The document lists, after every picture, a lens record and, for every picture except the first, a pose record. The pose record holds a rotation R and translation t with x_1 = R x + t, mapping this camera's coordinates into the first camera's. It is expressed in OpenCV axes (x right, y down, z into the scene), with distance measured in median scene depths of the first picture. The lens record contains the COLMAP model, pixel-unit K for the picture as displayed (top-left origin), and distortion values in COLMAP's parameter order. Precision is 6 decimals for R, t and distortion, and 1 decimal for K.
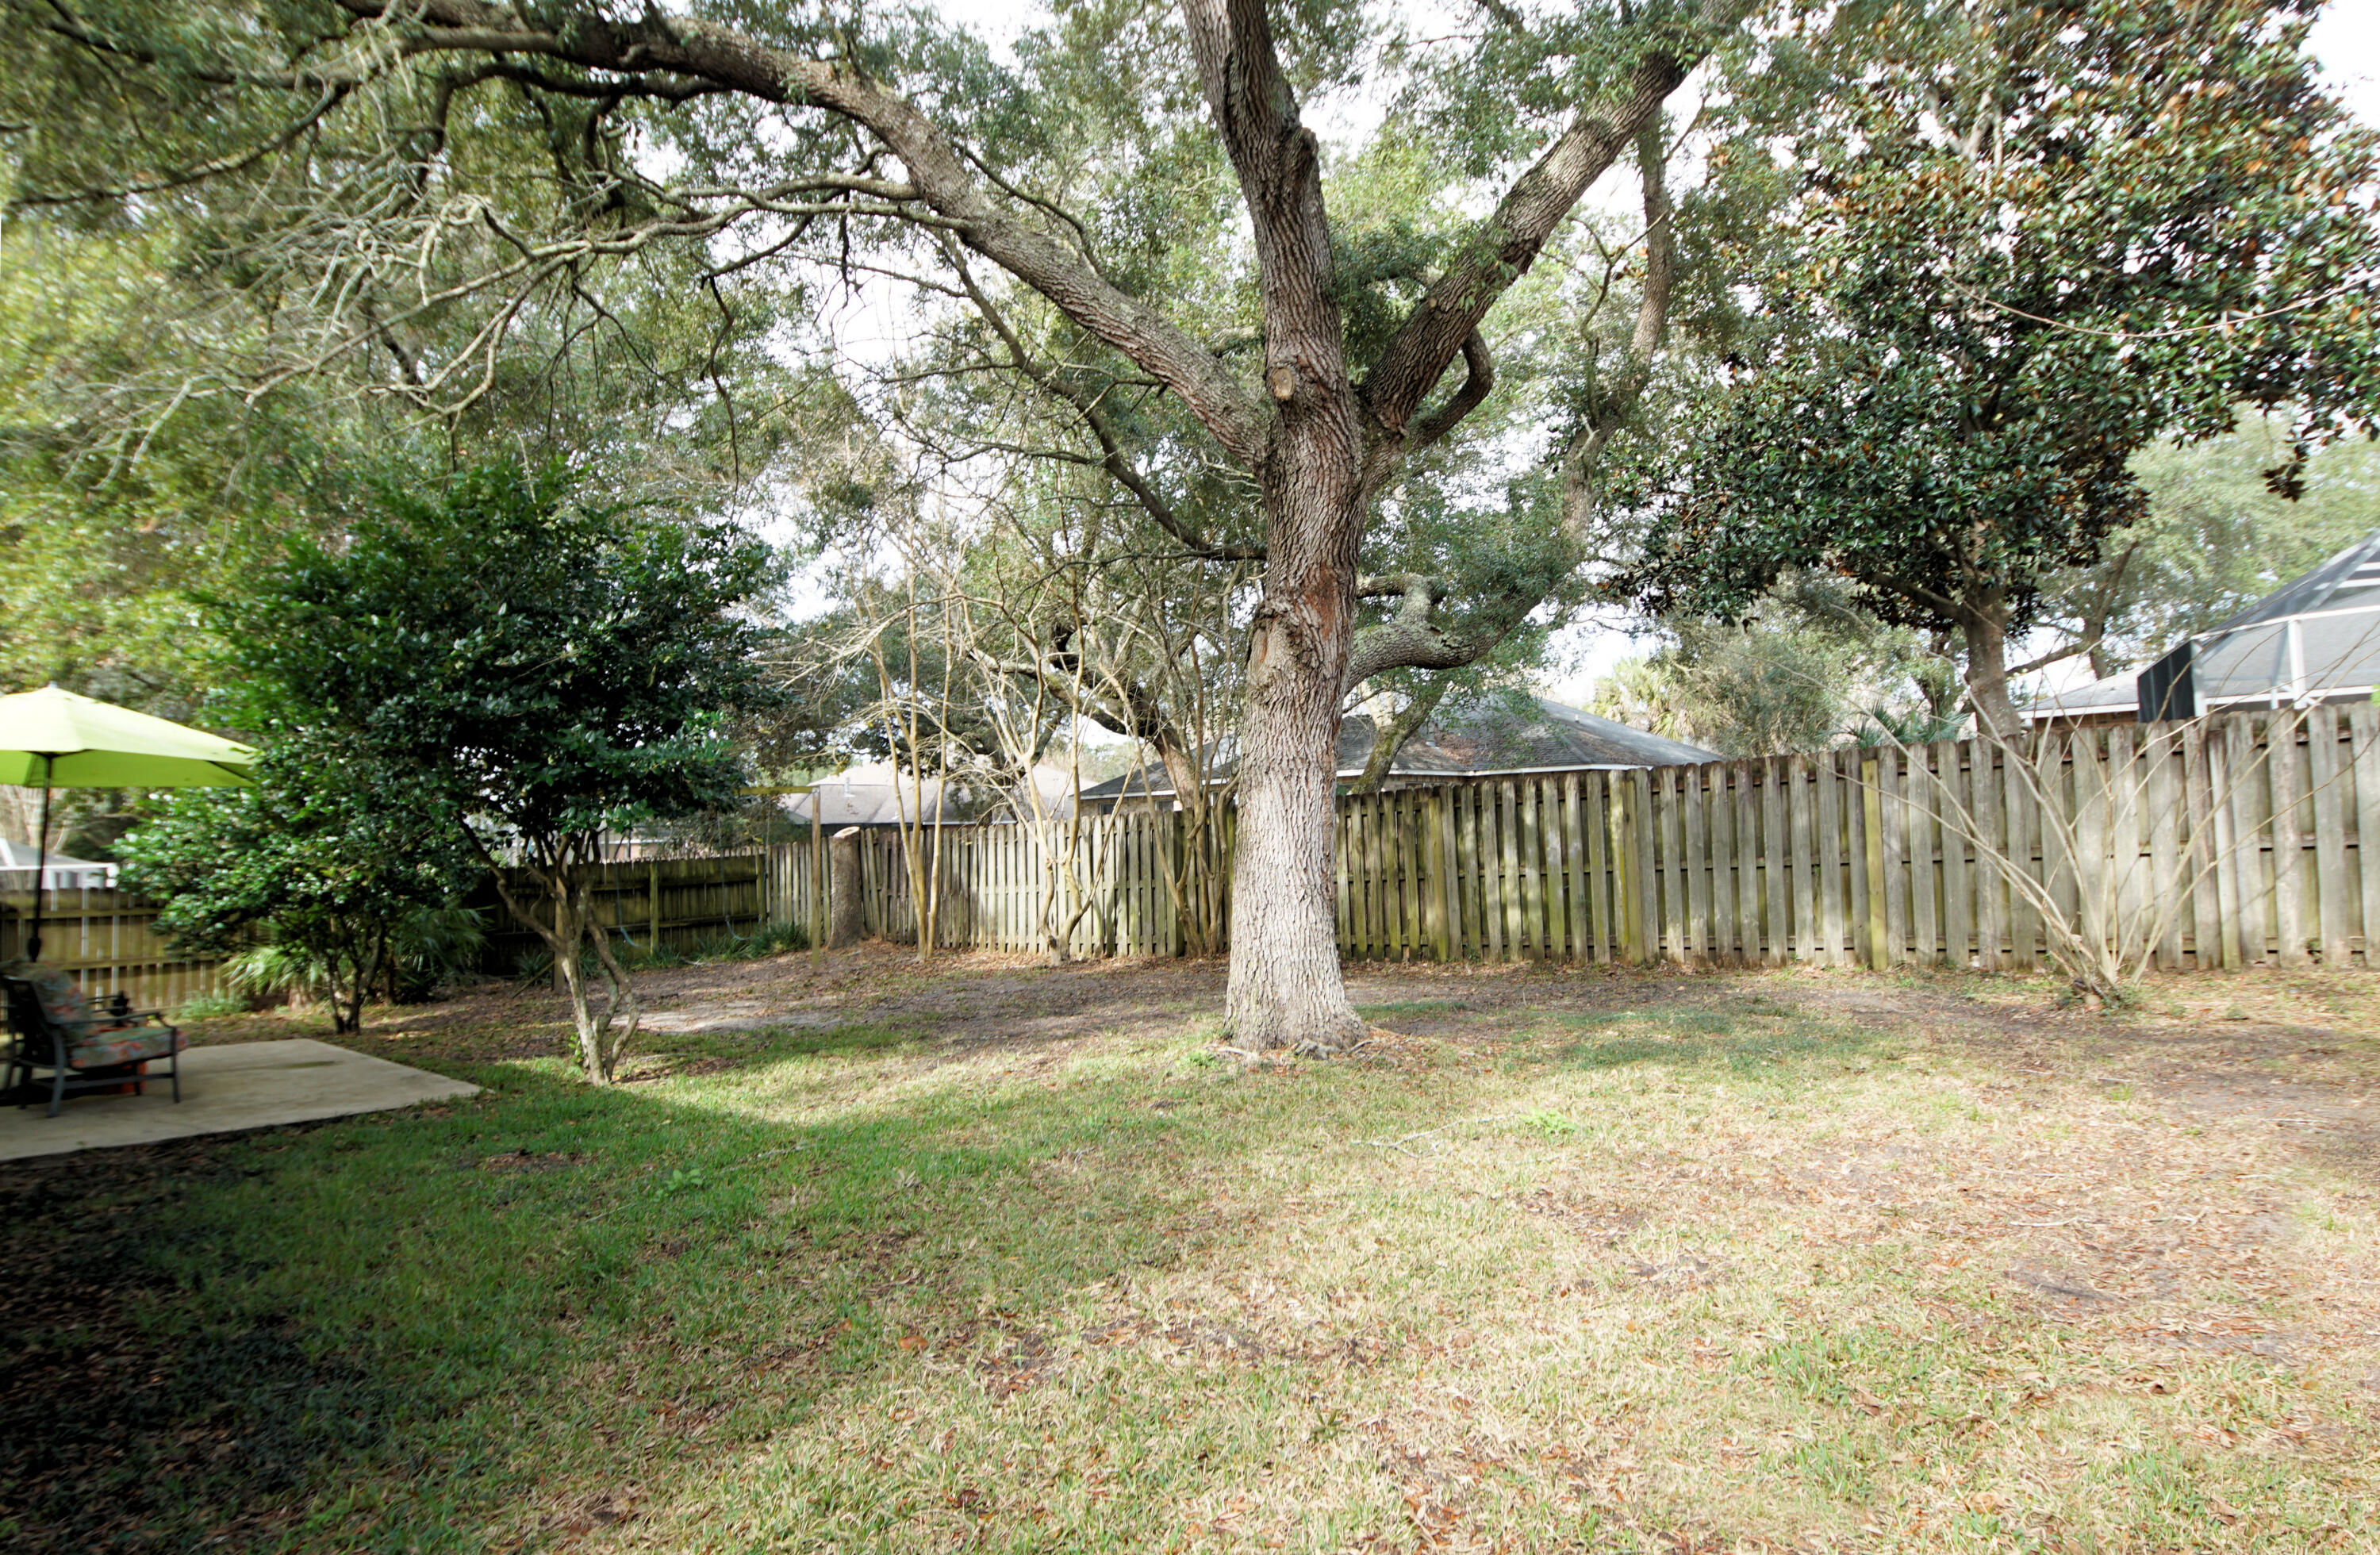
lens RADIAL K [[1250.5, 0, 1189.4], [0, 1250.5, 769.8], [0, 0, 1]] dist [-0.000664, -0.000045]
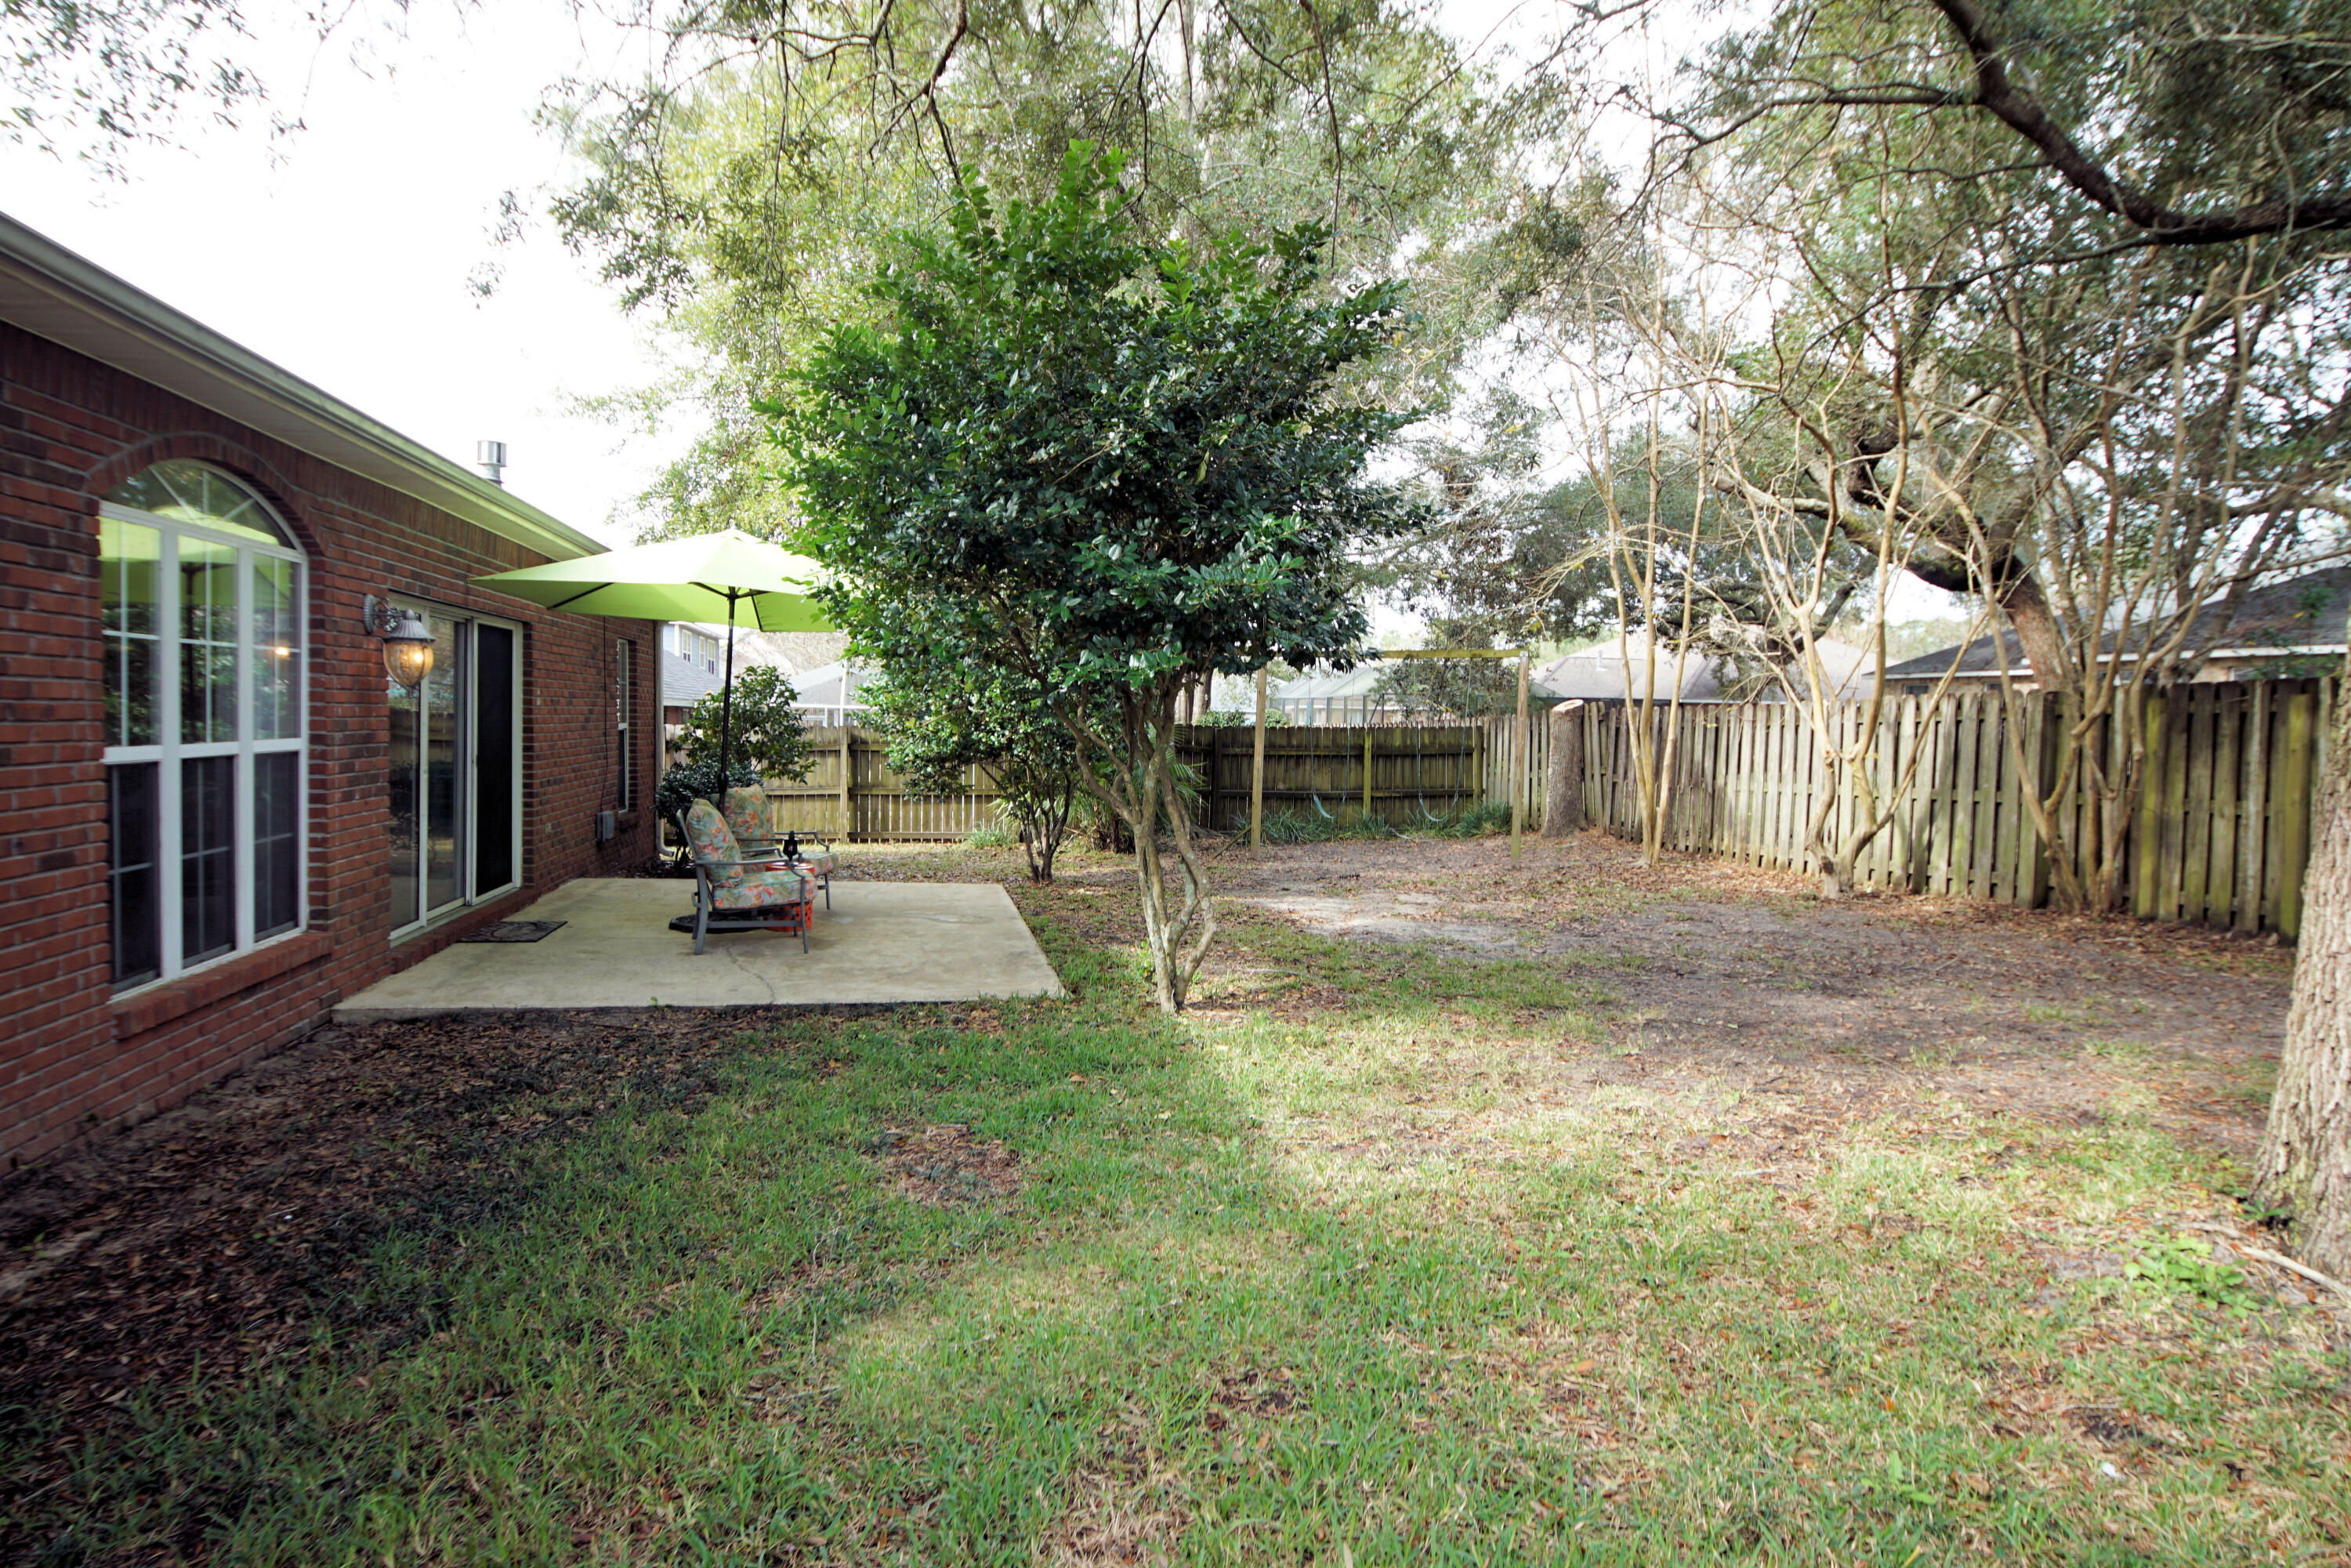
lens RADIAL K [[1210.2, 0, 1166.1], [0, 1210.2, 760.4], [0, 0, 1]] dist [0.003647, -0.001235]
pose [[0.815840, 0.065864, -0.574515, -0.019979], [-0.011105, 0.995094, 0.098310, 0.010039], [0.578171, -0.073825, 0.812569, 0.186440]]
